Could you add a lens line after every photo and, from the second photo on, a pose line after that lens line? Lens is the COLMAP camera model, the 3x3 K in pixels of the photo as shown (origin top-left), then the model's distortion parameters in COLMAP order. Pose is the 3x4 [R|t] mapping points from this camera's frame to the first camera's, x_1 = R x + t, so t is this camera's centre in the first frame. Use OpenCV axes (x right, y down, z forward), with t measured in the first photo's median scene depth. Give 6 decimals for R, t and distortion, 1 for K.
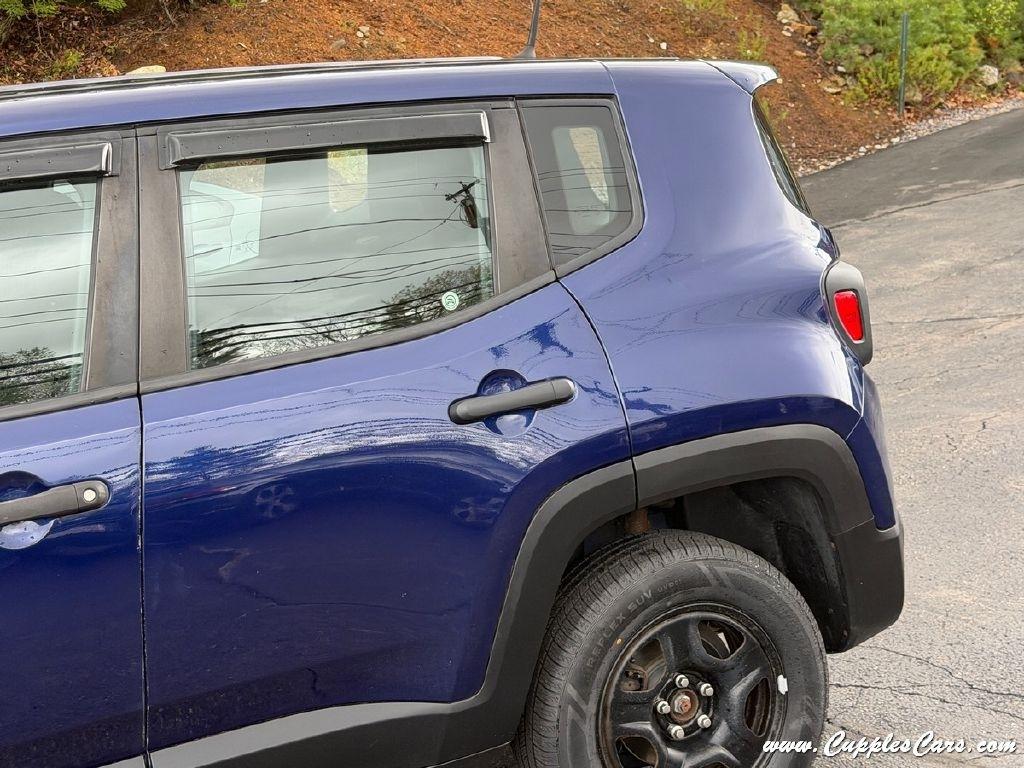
lens RADIAL K [[1573.9, 0, 497.9], [0, 1573.9, 388.8], [0, 0, 1]] dist [0.161326, -0.205473]
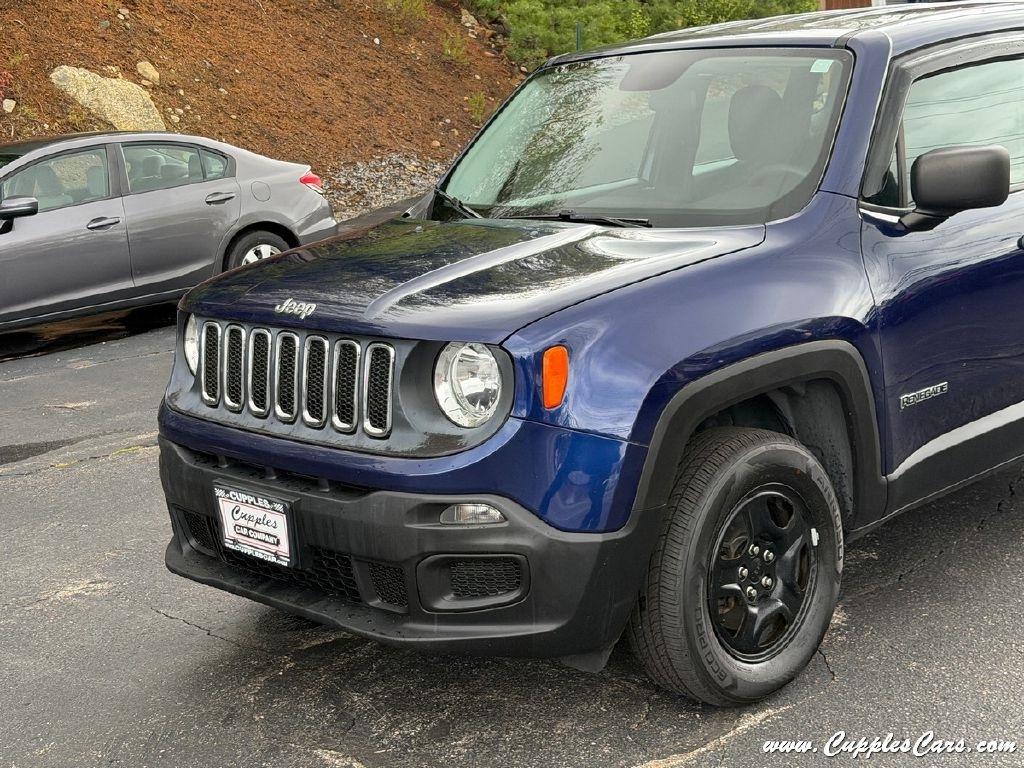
lens RADIAL K [[1573.9, 0, 497.9], [0, 1573.9, 388.8], [0, 0, 1]] dist [0.161326, -0.205473]
pose [[0.948900, -0.034369, 0.313700, -1.164053], [0.036253, 0.999343, -0.000175, 0.179125], [-0.313488, 0.011539, 0.949522, -0.407149]]
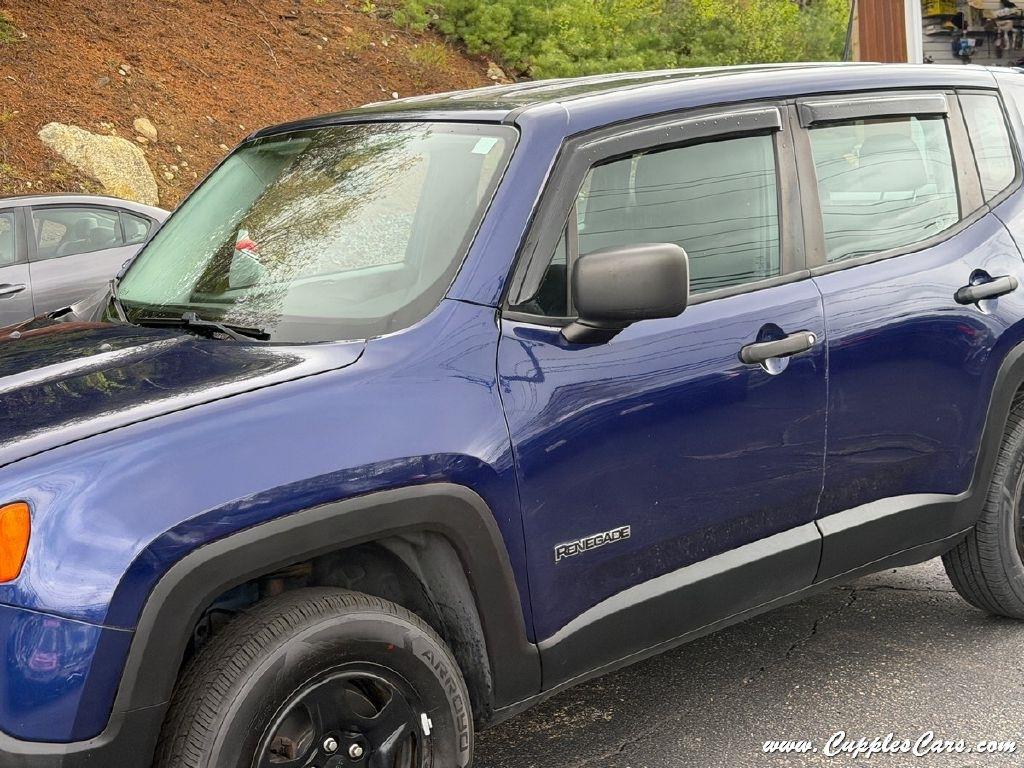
lens RADIAL K [[1573.9, 0, 497.9], [0, 1573.9, 388.8], [0, 0, 1]] dist [0.161326, -0.205473]
pose [[0.966135, -0.019243, 0.257318, -0.751799], [0.028347, 0.999095, -0.031717, 0.123802], [-0.256475, 0.037937, 0.965806, -0.296754]]
